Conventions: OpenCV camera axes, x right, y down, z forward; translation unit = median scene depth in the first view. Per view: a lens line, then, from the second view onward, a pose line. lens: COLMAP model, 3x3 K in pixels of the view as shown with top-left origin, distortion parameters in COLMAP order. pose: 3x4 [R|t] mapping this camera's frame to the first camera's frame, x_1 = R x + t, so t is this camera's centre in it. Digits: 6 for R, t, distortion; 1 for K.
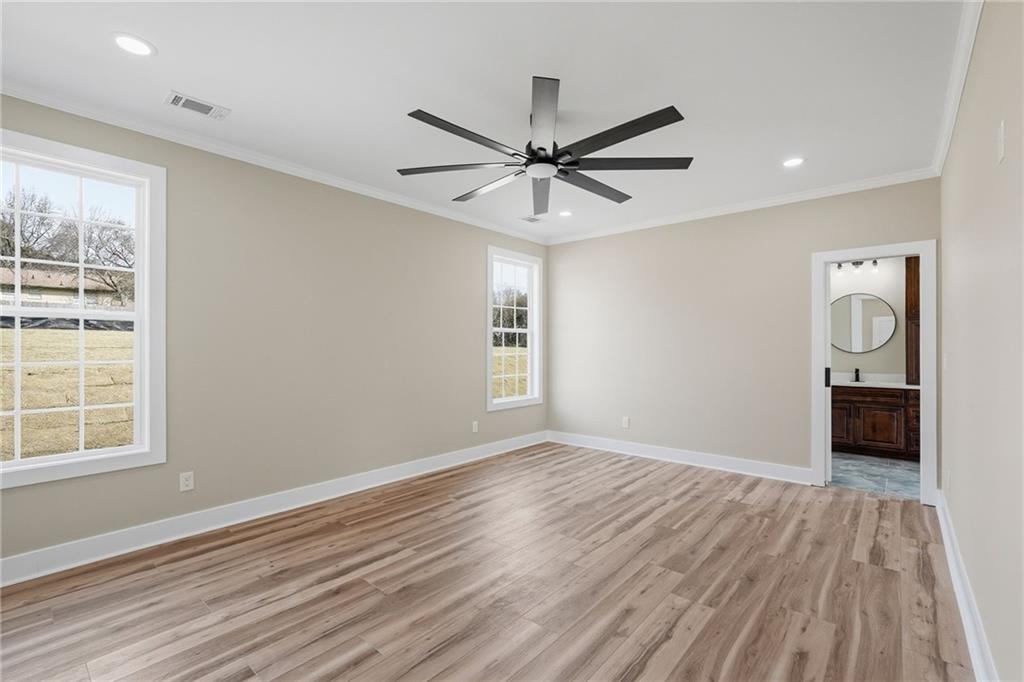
lens RADIAL K [[451.9, 0, 515.2], [0, 451.9, 340.5], [0, 0, 1]] dist [-0.011014, 0.000134]
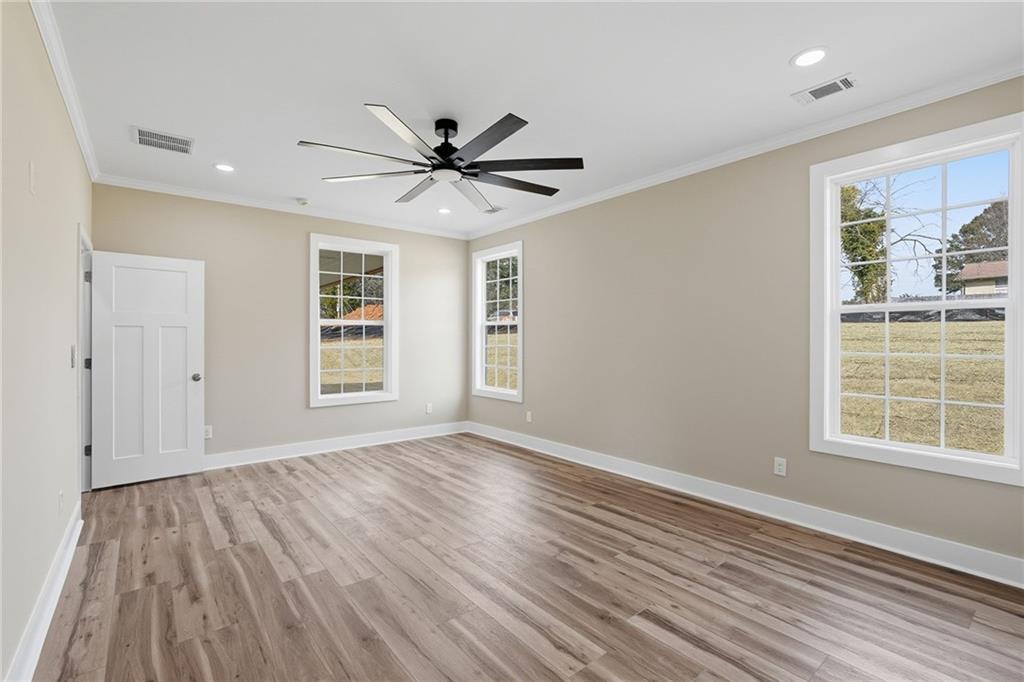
lens RADIAL K [[459.9, 0, 505.8], [0, 459.9, 342.8], [0, 0, 1]] dist [-0.010075, 0.000504]
pose [[-0.192924, 0.007616, -0.981184, 0.945650], [0.015435, 0.999870, 0.004726, 0.015817], [0.981092, -0.014232, -0.193016, 1.165202]]
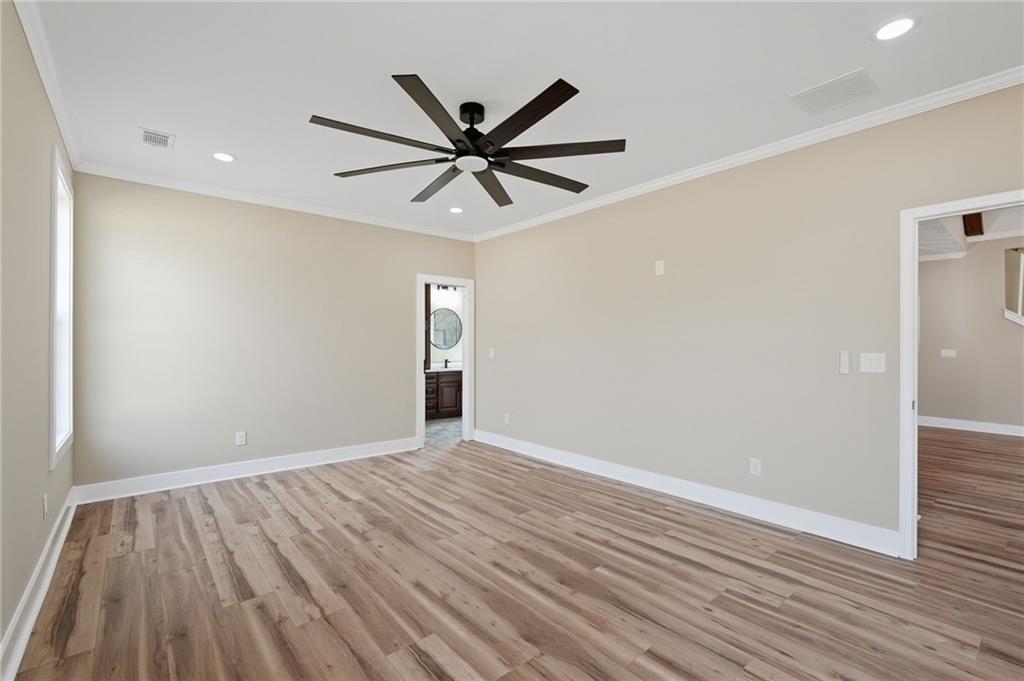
lens RADIAL K [[448.9, 0, 512.7], [0, 448.9, 336.3], [0, 0, 1]] dist [-0.002416, 0.000567]
pose [[0.155242, 0.019928, 0.987675, -0.770915], [-0.016156, 0.999714, -0.017631, 0.010441], [-0.987744, -0.013219, 0.155520, 0.657639]]
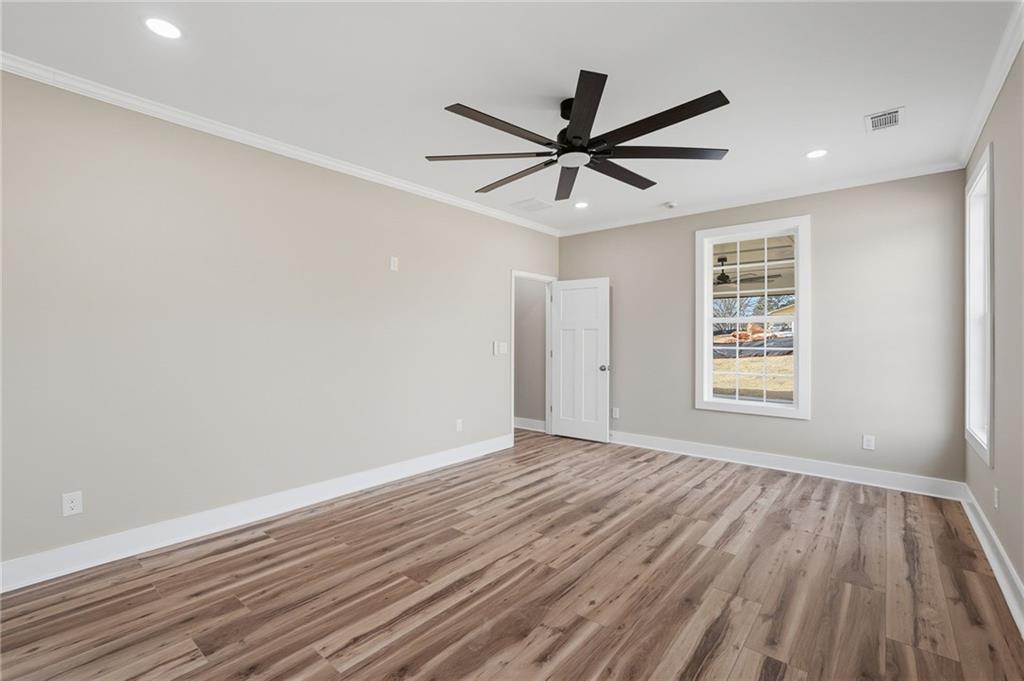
lens RADIAL K [[444.1, 0, 512.8], [0, 444.1, 341.8], [0, 0, 1]] dist [-0.004277, 0.000717]
pose [[-0.999974, -0.001700, -0.006954, 0.170228], [-0.001625, 0.999941, -0.010706, 0.026297], [0.006972, -0.010694, -0.999919, 1.692172]]
